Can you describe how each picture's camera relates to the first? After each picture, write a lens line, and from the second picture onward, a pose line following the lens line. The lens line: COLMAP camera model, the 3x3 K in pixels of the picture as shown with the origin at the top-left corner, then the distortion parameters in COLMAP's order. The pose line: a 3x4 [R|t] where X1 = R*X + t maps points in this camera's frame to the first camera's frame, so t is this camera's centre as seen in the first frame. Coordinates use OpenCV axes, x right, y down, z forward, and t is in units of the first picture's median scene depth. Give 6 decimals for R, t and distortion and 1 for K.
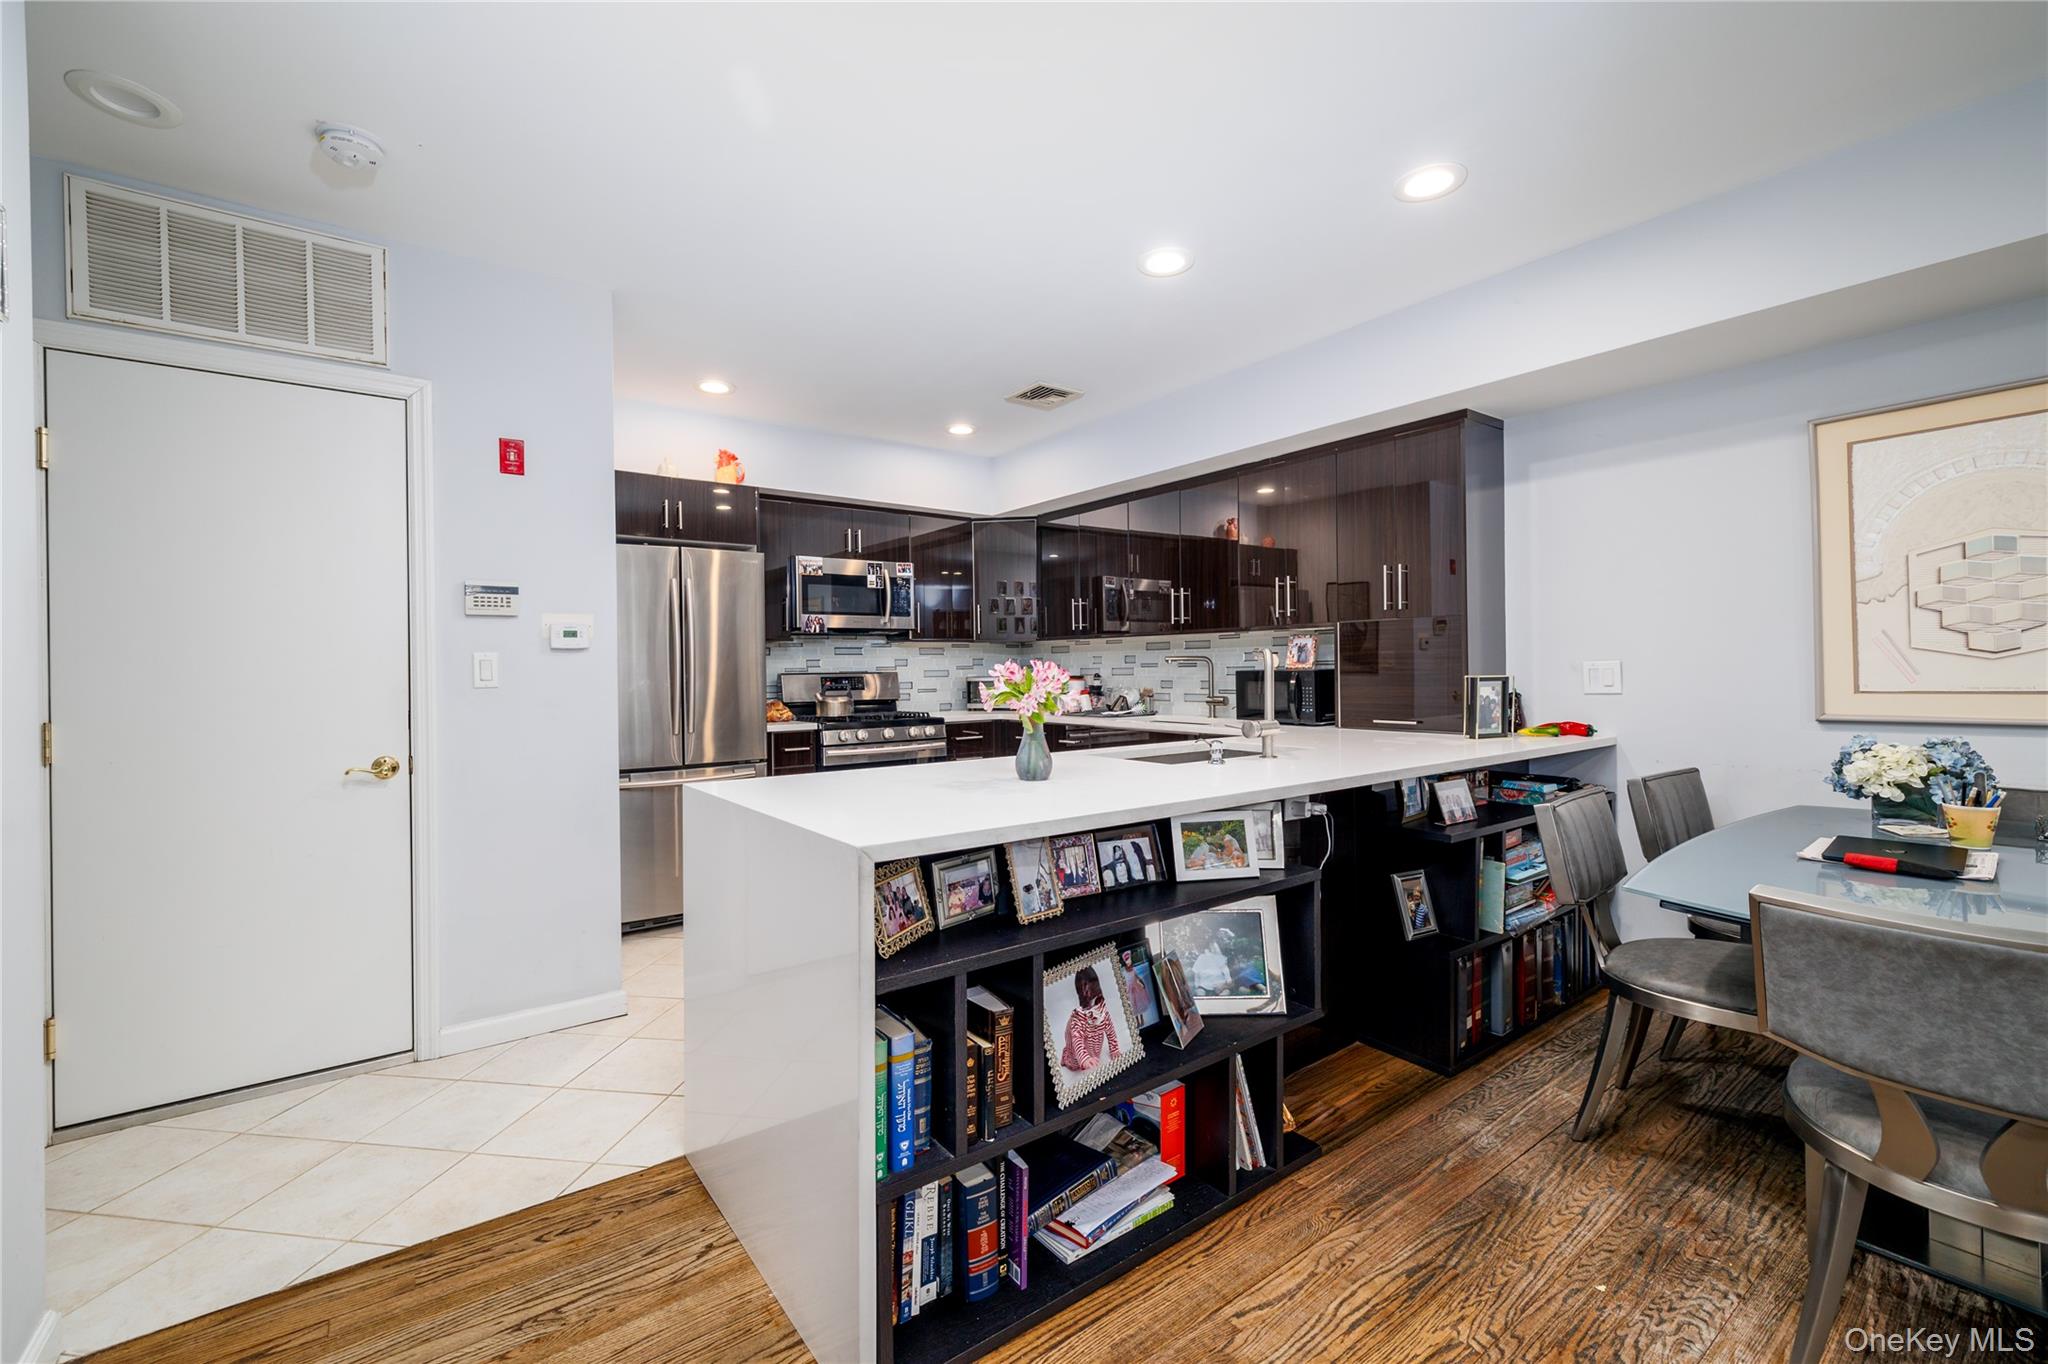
lens RADIAL K [[861.3, 0, 1014.7], [0, 861.3, 673.8], [0, 0, 1]] dist [-0.001779, 0.001209]
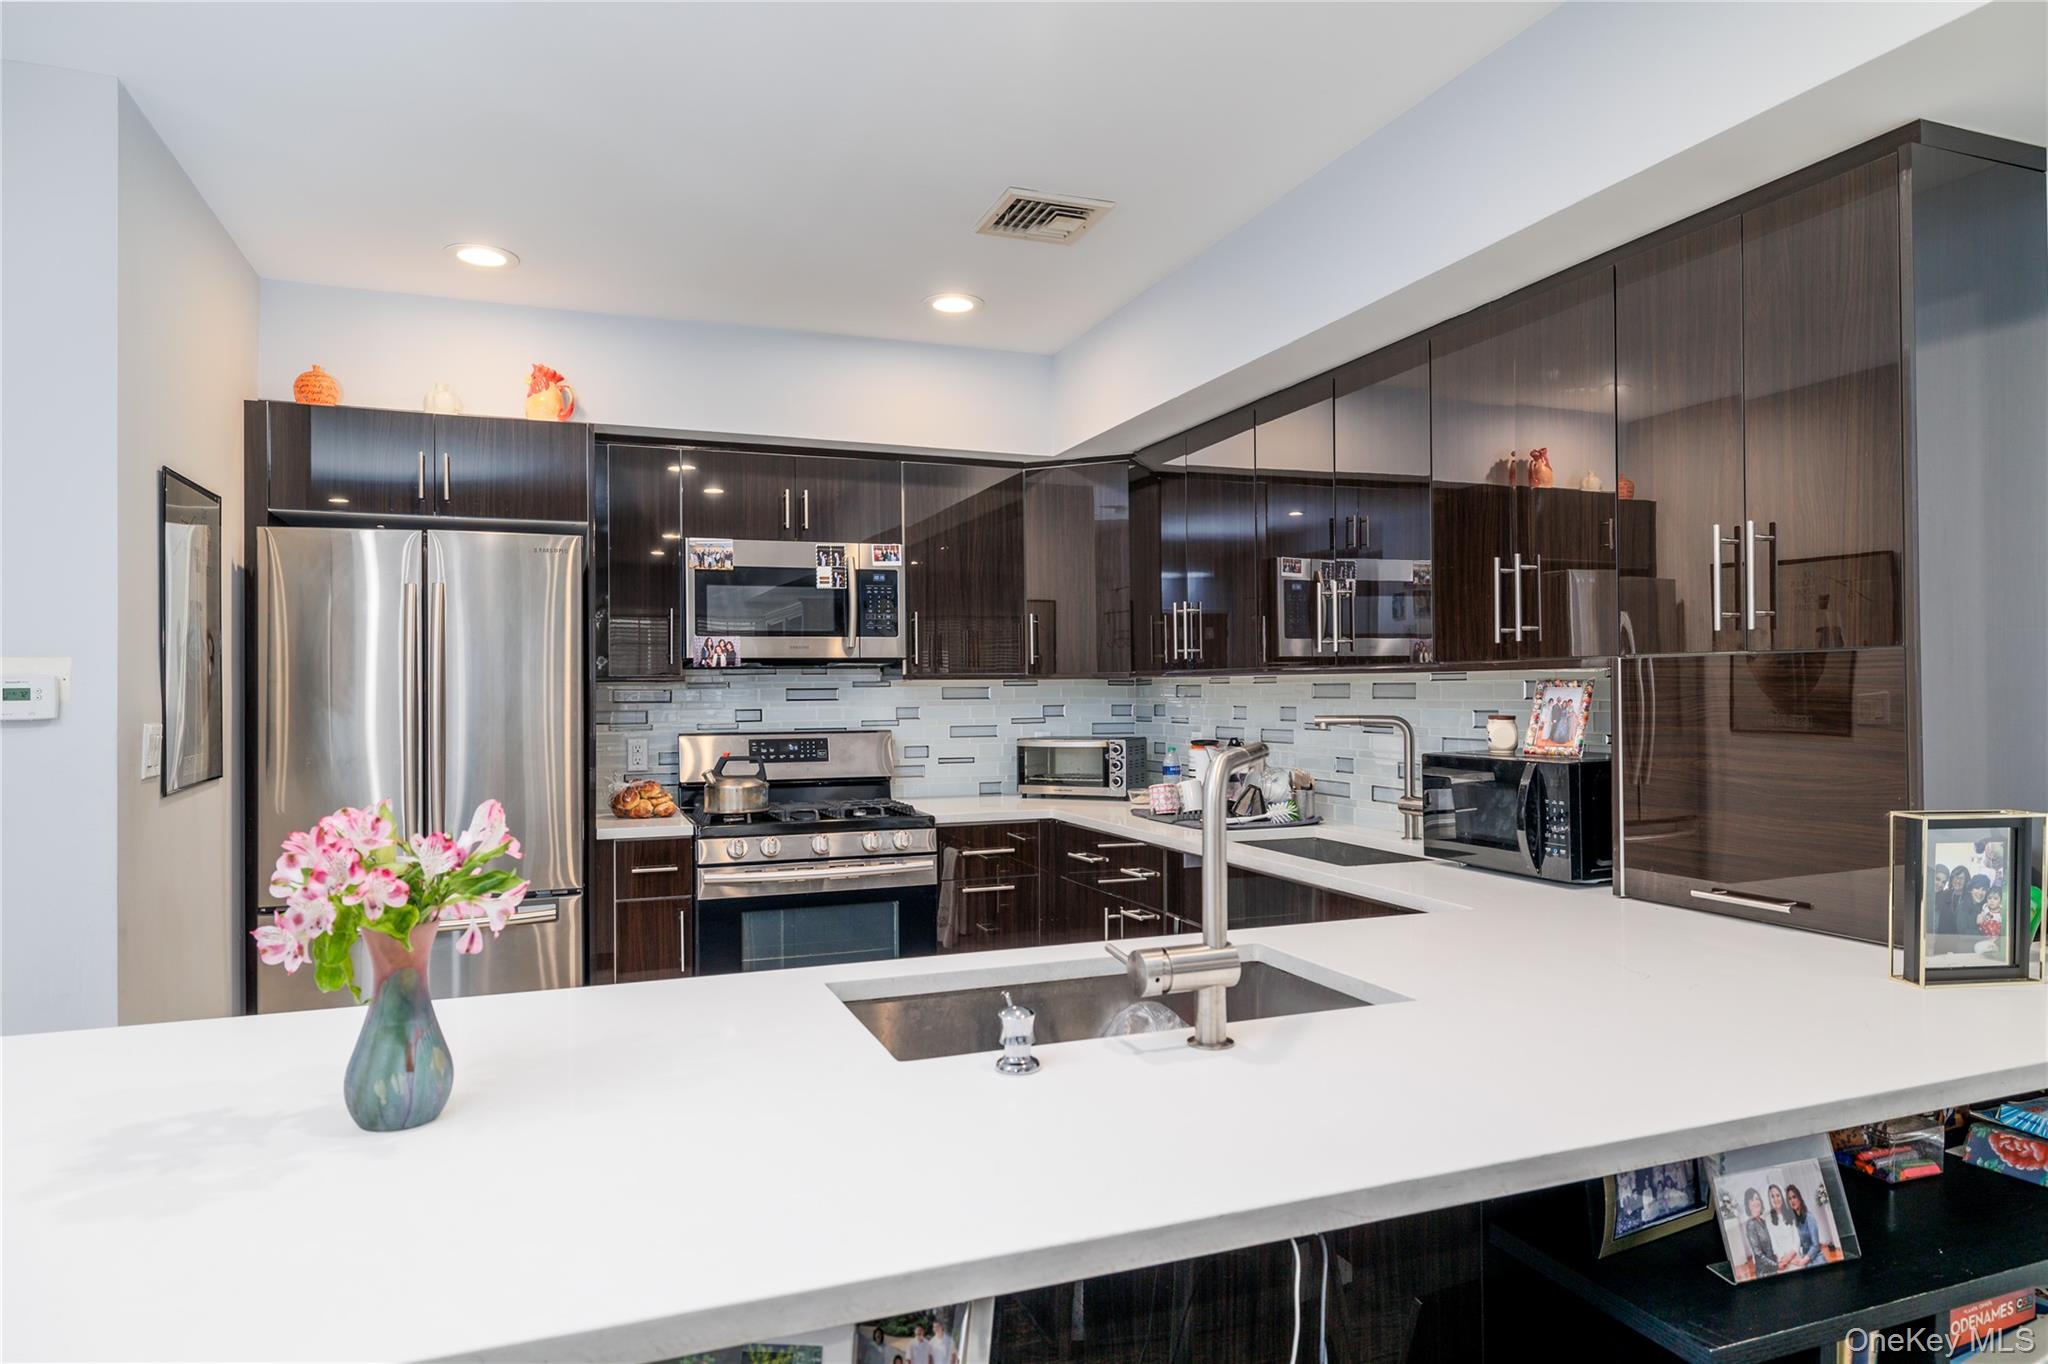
lens RADIAL K [[1229.0, 0, 1024.0], [0, 1229.0, 682.0], [0, 0, 1]] dist [0.001493, 0.001157]
pose [[0.963763, 0.003578, -0.266737, 0.231223], [-0.006478, 0.999929, -0.009994, -0.036008], [0.266682, 0.011360, 0.963718, 0.290411]]
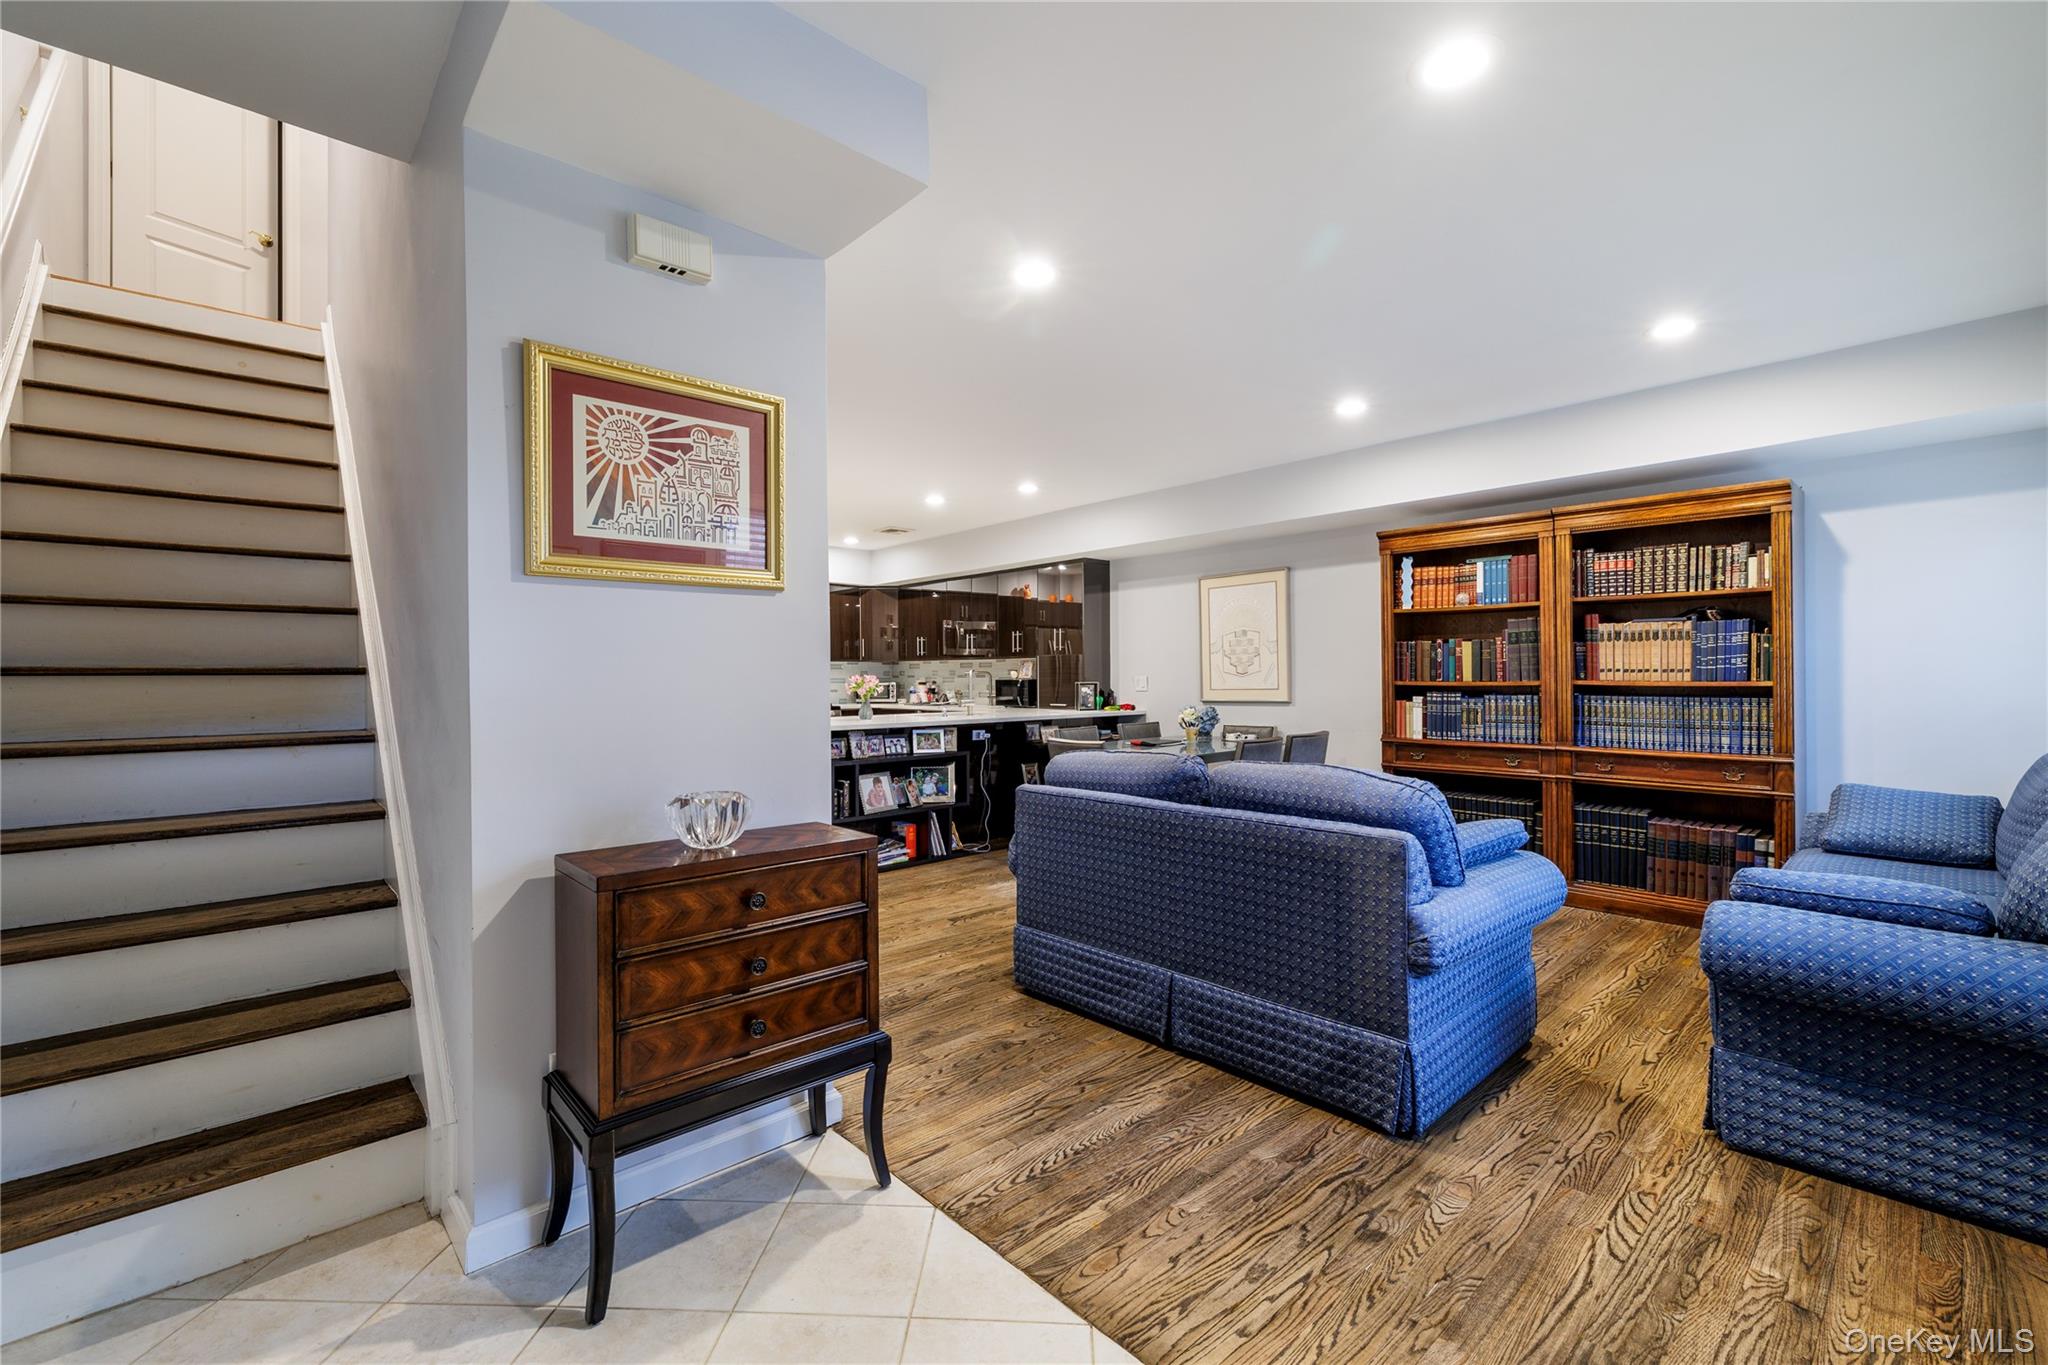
lens RADIAL K [[861.3, 0, 1014.7], [0, 861.3, 674.3], [0, 0, 1]] dist [-0.001779, 0.001209]
pose [[0.995255, 0.005464, 0.097144, 0.118267], [-0.004605, 0.999948, -0.009067, 0.001990], [-0.097188, 0.008577, 0.995229, -0.911913]]
